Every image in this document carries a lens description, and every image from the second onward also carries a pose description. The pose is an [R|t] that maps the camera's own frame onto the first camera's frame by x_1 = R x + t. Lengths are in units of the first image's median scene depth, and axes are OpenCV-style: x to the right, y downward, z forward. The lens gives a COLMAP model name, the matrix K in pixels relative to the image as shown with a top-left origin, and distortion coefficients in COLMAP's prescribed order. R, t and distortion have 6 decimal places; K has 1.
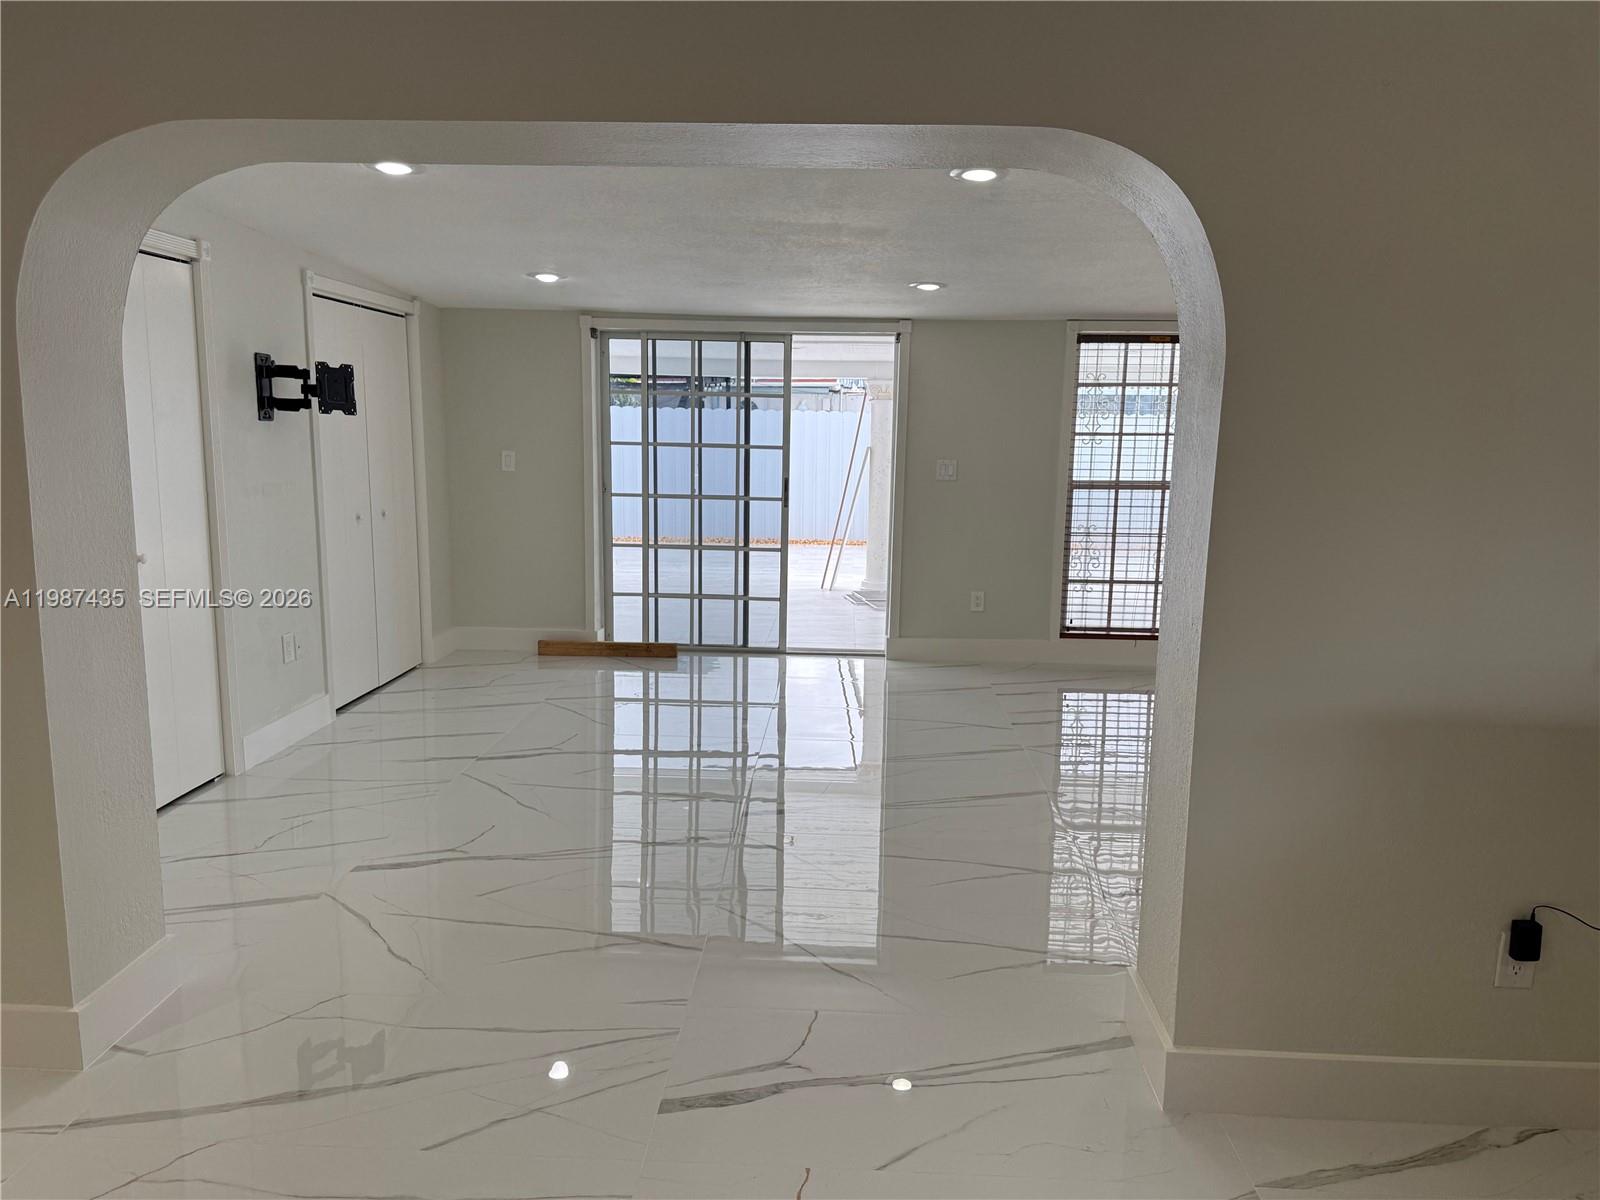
lens RADIAL K [[1133.6, 0, 825.4], [0, 1133.6, 607.0], [0, 0, 1]] dist [0.060113, -0.084285]
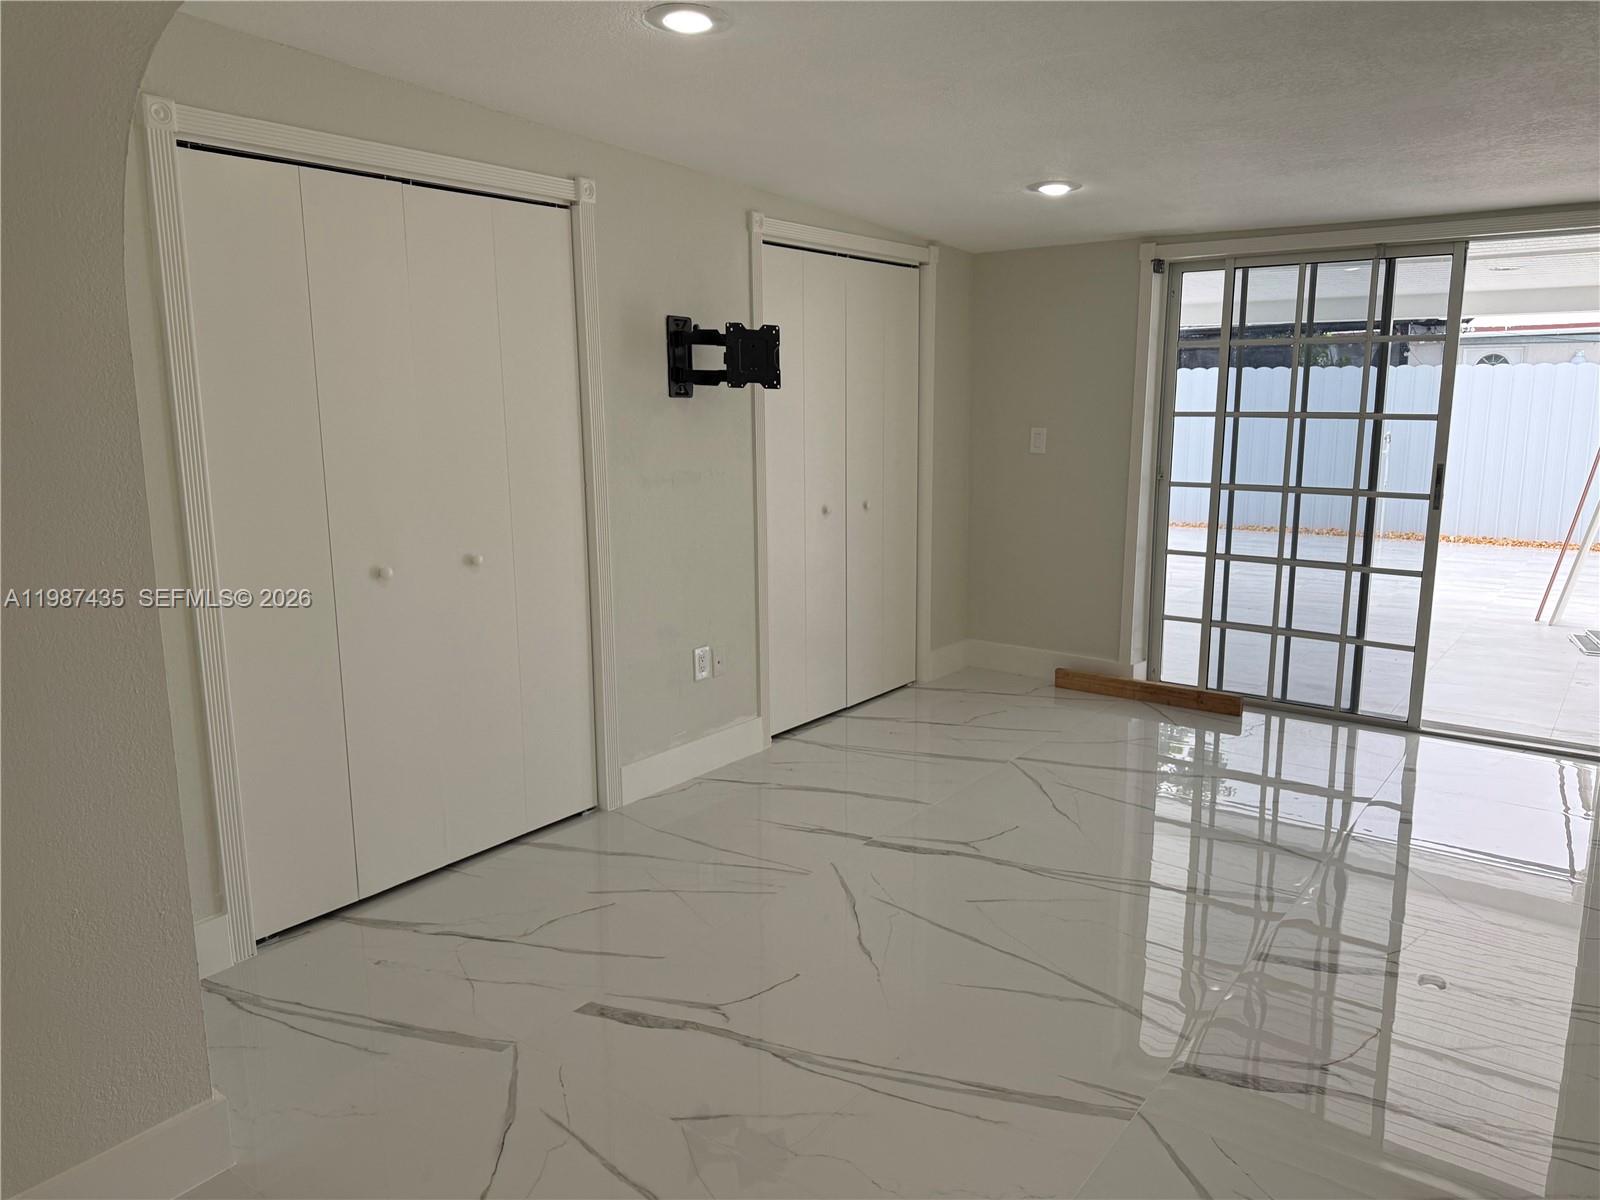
lens RADIAL K [[1133.6, 0, 797.3], [0, 1133.6, 594.6], [0, 0, 1]] dist [0.060113, -0.084285]
pose [[0.810230, 0.079502, -0.580695, 0.054002], [-0.072440, 0.996745, 0.035388, -0.036320], [0.581618, 0.013393, 0.813352, 0.256200]]
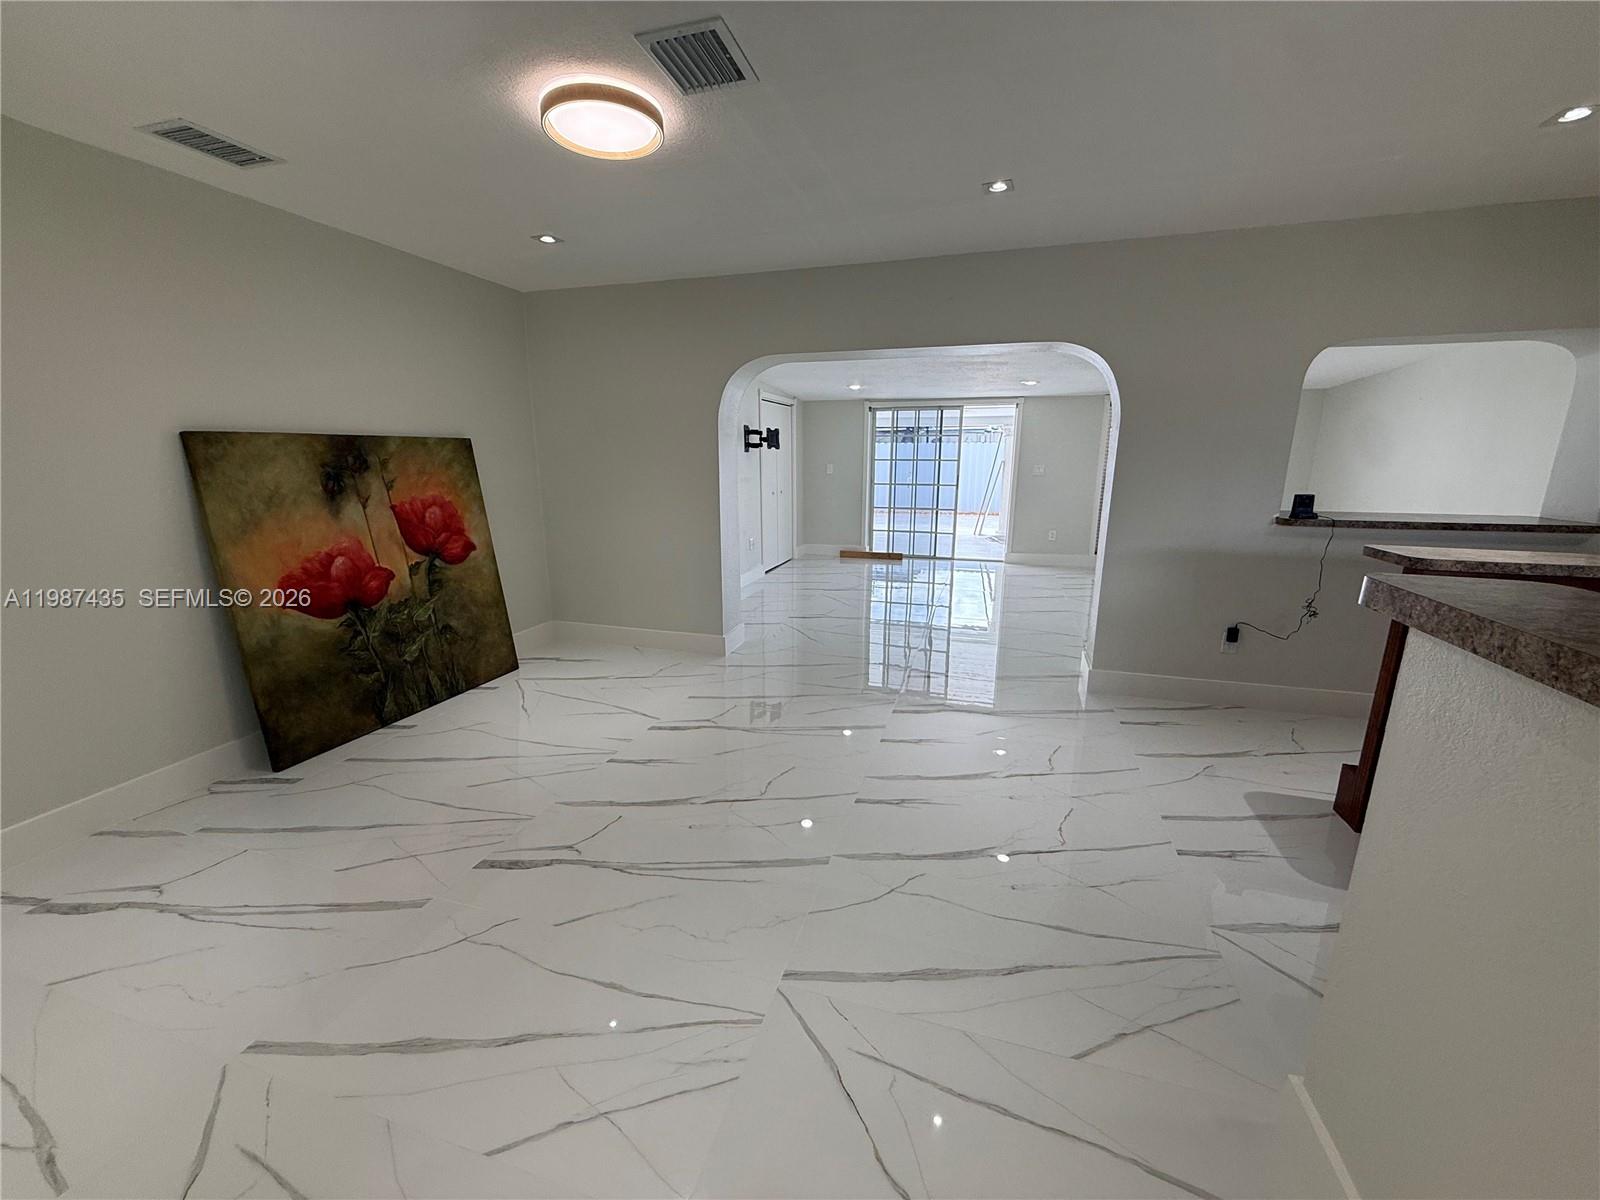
lens RADIAL K [[644.9, 0, 796.6], [0, 644.9, 607.1], [0, 0, 1]] dist [0.000633, -0.000333]
pose [[0.962475, 0.044273, -0.267735, 0.008115], [-0.024128, 0.996656, 0.078070, 0.043685], [0.270296, -0.068681, 0.960324, -0.245732]]
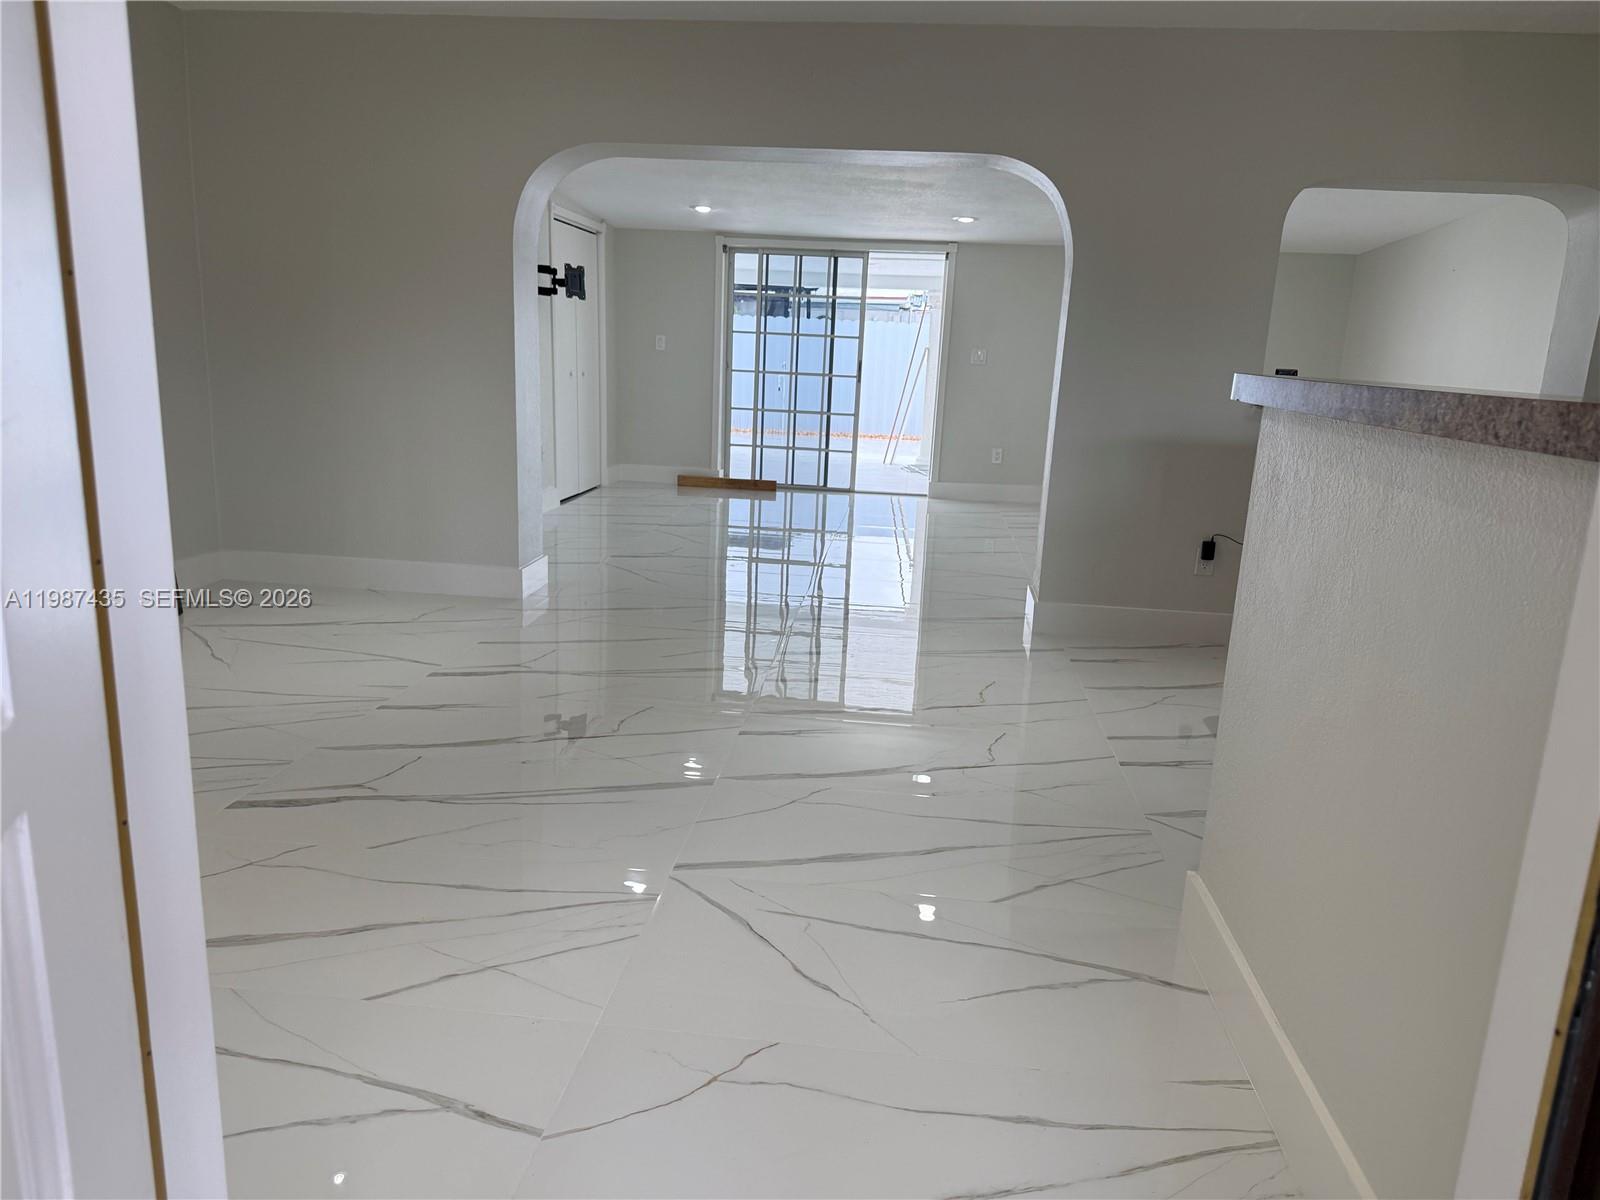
lens RADIAL K [[1133.6, 0, 811.8], [0, 1133.6, 629.4], [0, 0, 1]] dist [0.060113, -0.084285]
pose [[0.997062, 0.041778, -0.064197, 0.008512], [-0.036467, 0.995983, 0.081784, 0.098325], [0.067356, -0.079203, 0.994580, -0.388464]]
